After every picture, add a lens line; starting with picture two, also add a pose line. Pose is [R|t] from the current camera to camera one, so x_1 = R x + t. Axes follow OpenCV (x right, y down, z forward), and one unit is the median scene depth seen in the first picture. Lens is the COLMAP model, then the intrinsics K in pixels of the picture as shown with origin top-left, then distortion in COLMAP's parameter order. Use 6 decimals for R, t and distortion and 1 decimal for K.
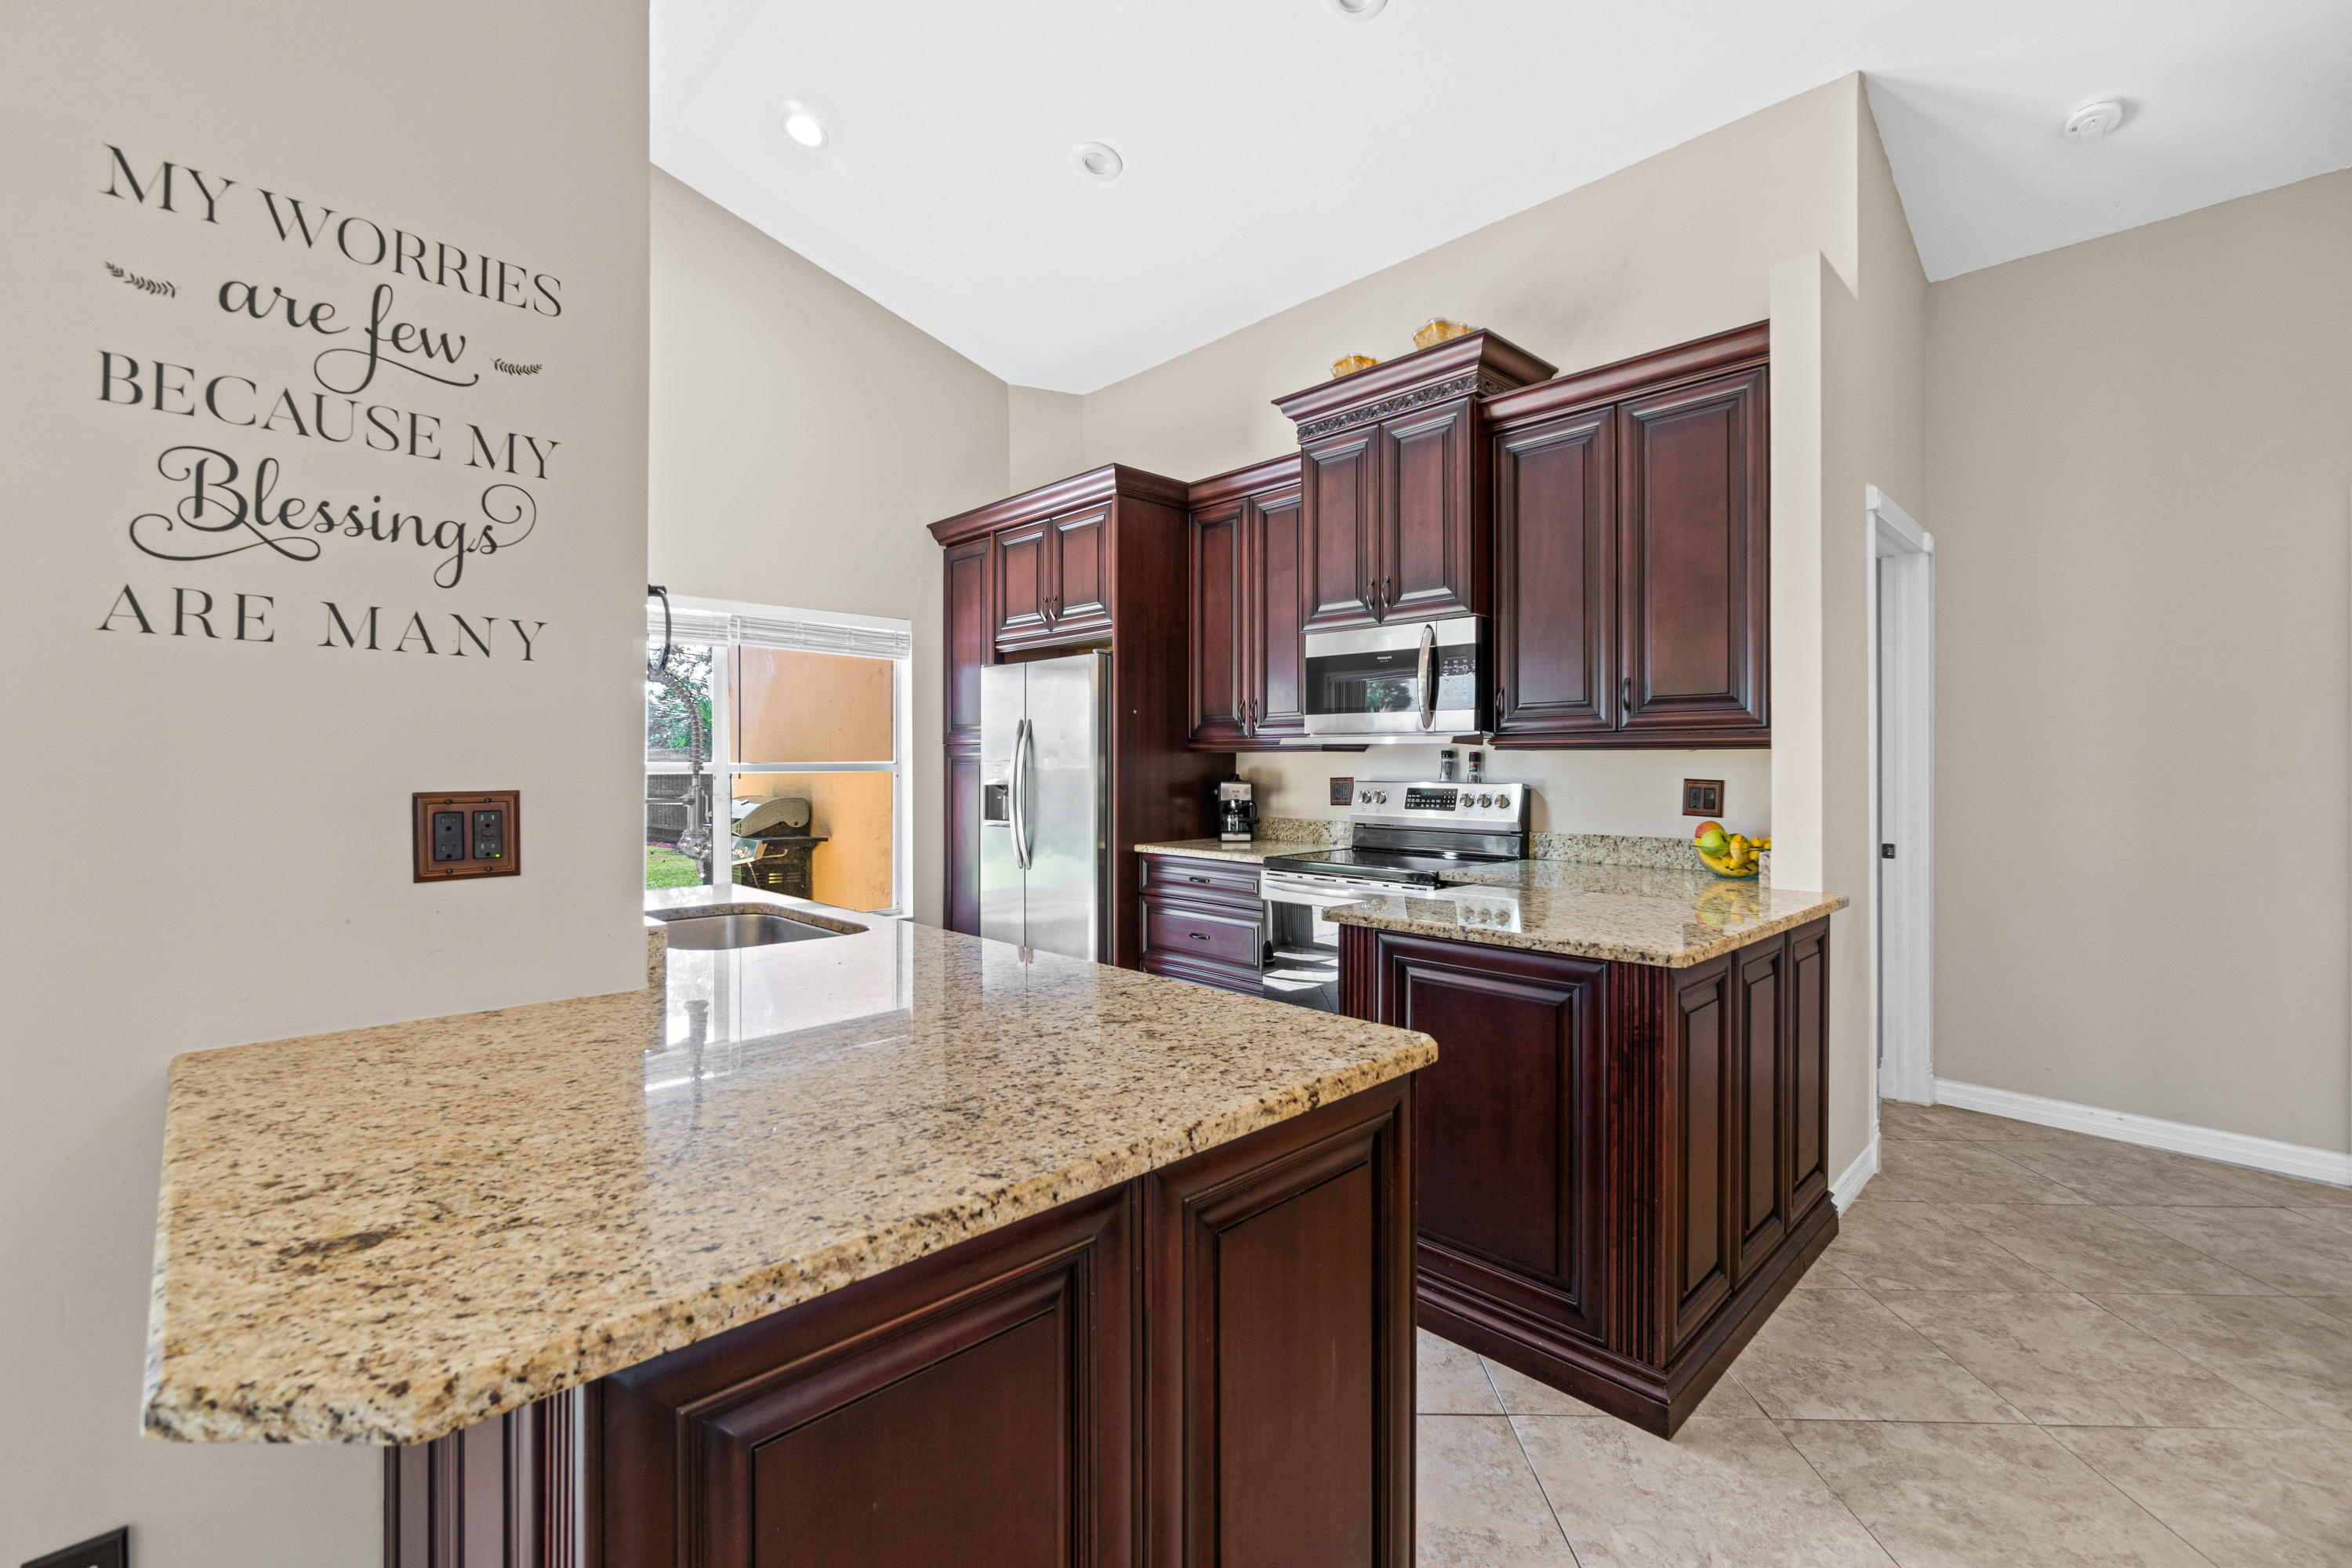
lens RADIAL K [[1017.7, 0, 1170.5], [0, 1017.7, 767.7], [0, 0, 1]] dist [-0.003068, 0.000889]
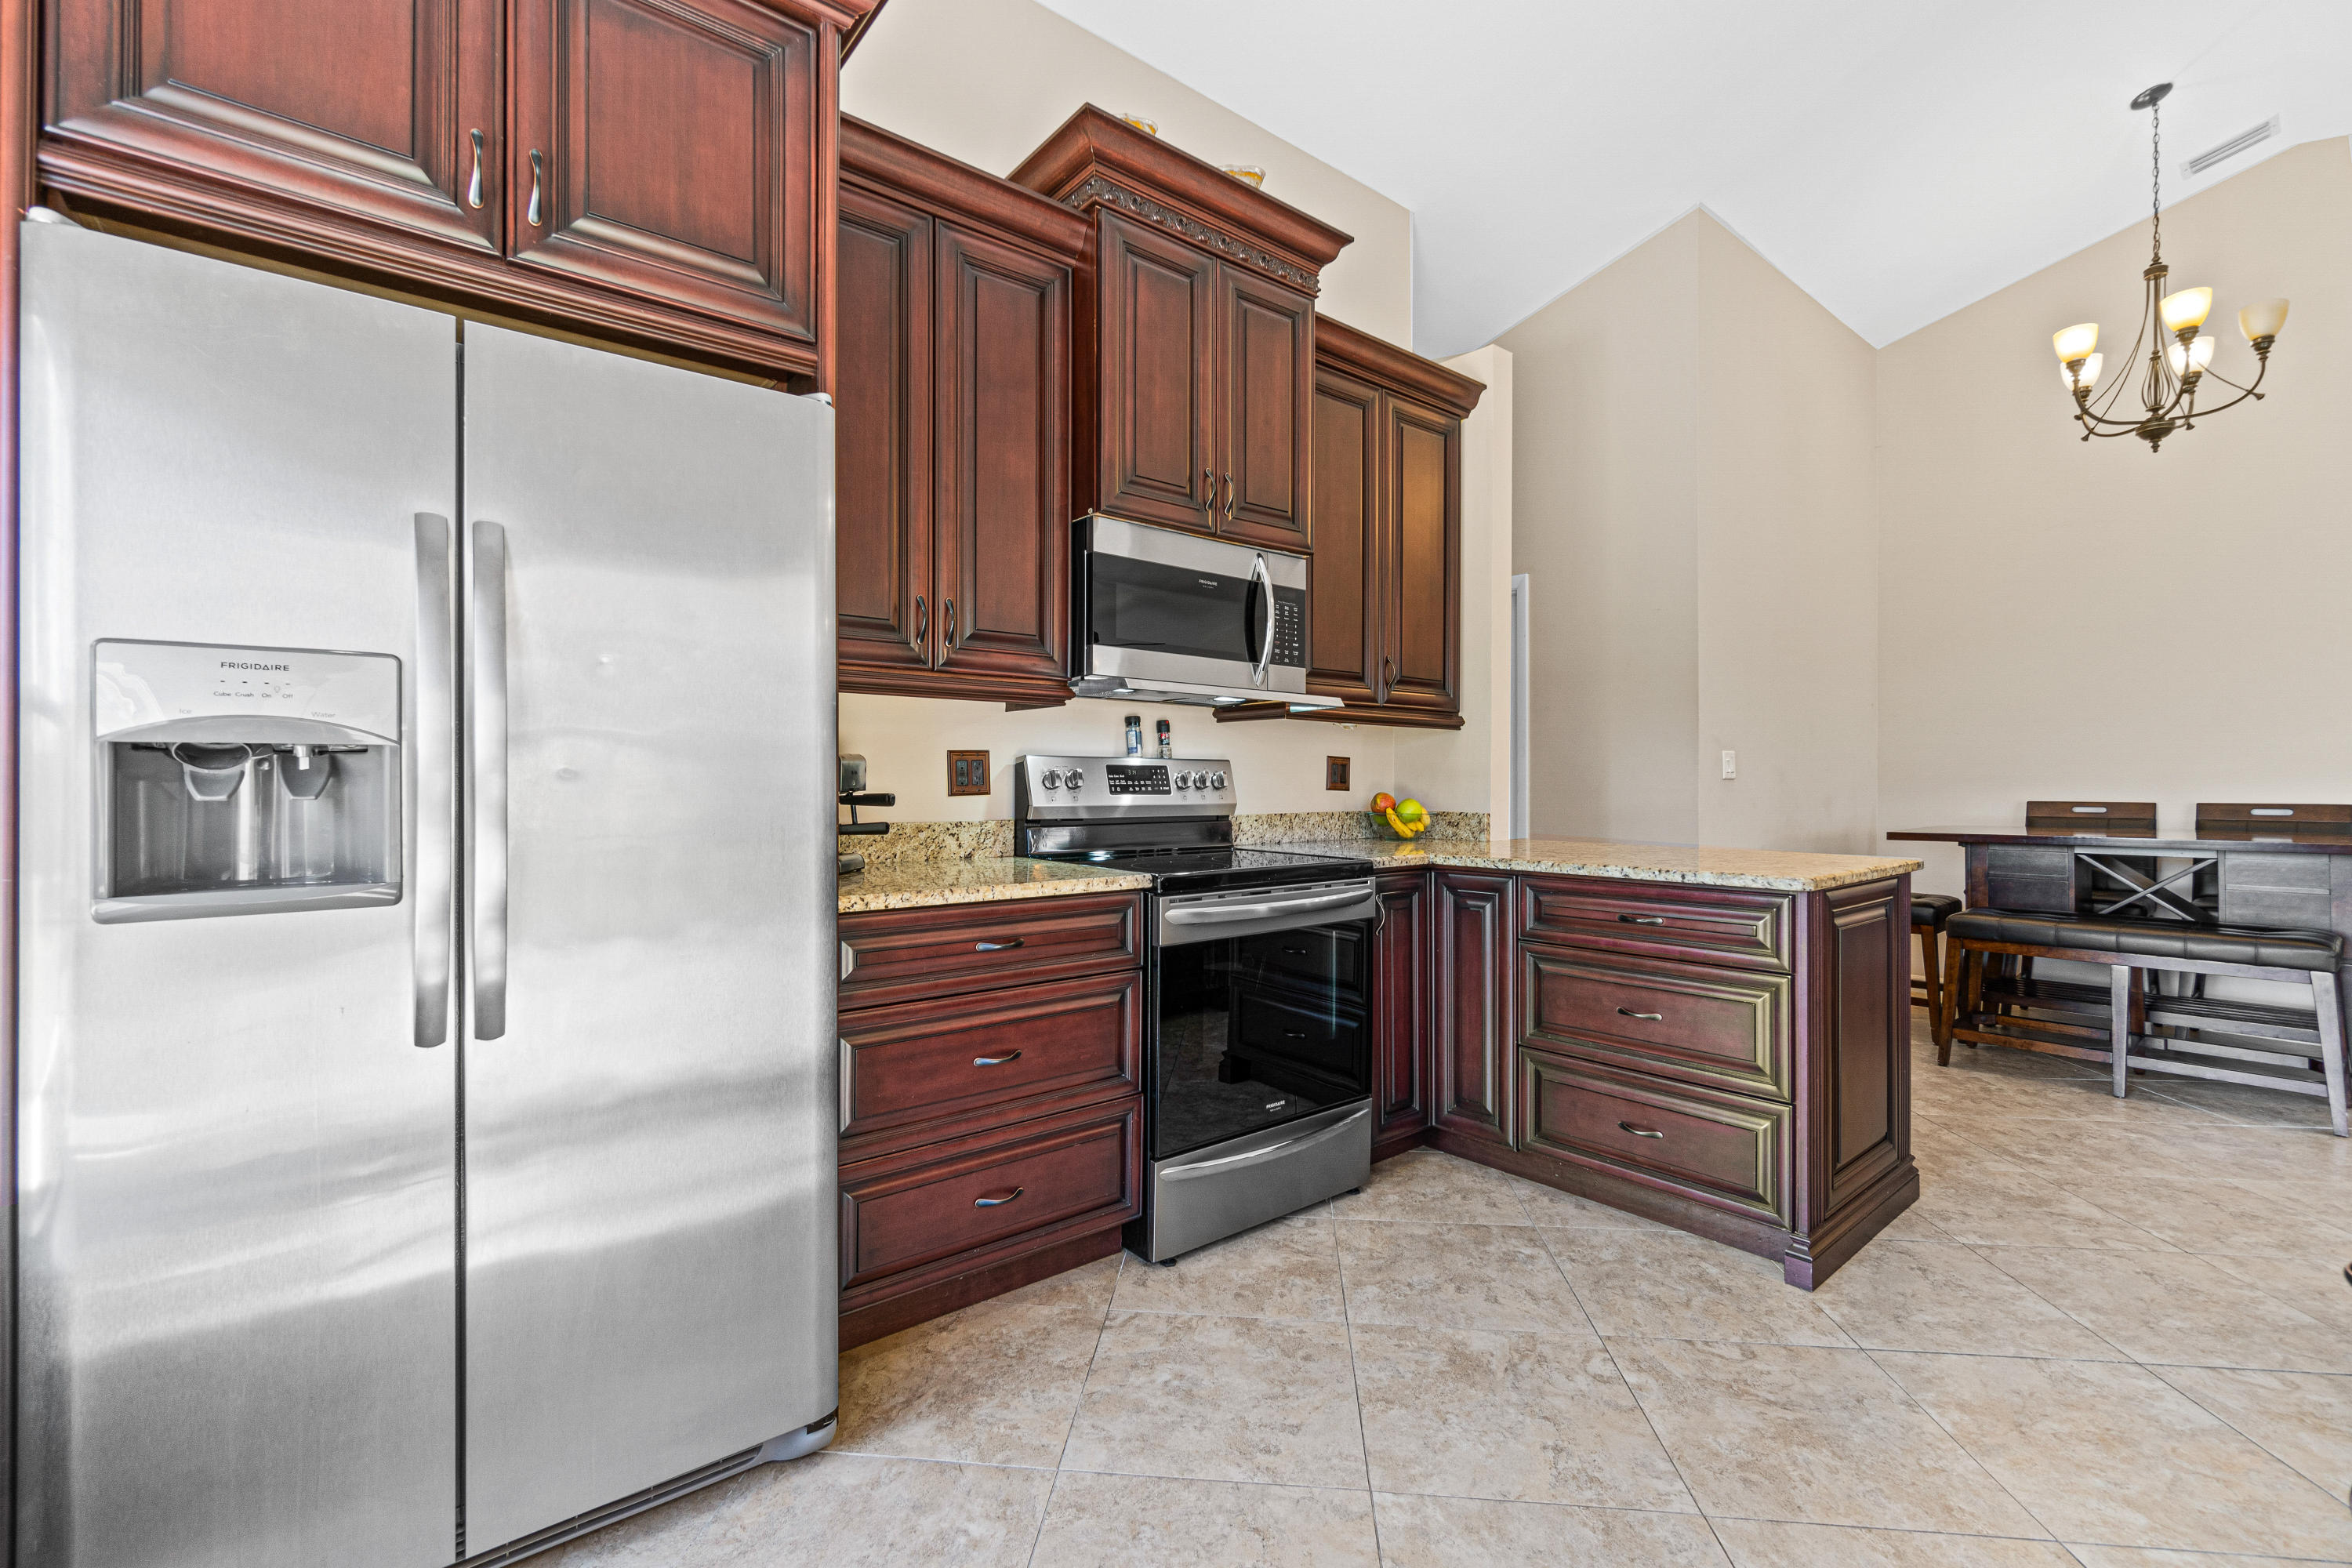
lens RADIAL K [[1017.7, 0, 1173.1], [0, 1017.7, 779.8], [0, 0, 1]] dist [-0.003068, 0.000889]
pose [[0.080218, 0.004041, 0.996769, -0.572406], [0.004634, 0.999979, -0.004427, 0.040581], [-0.996767, 0.004974, 0.080197, 1.083374]]
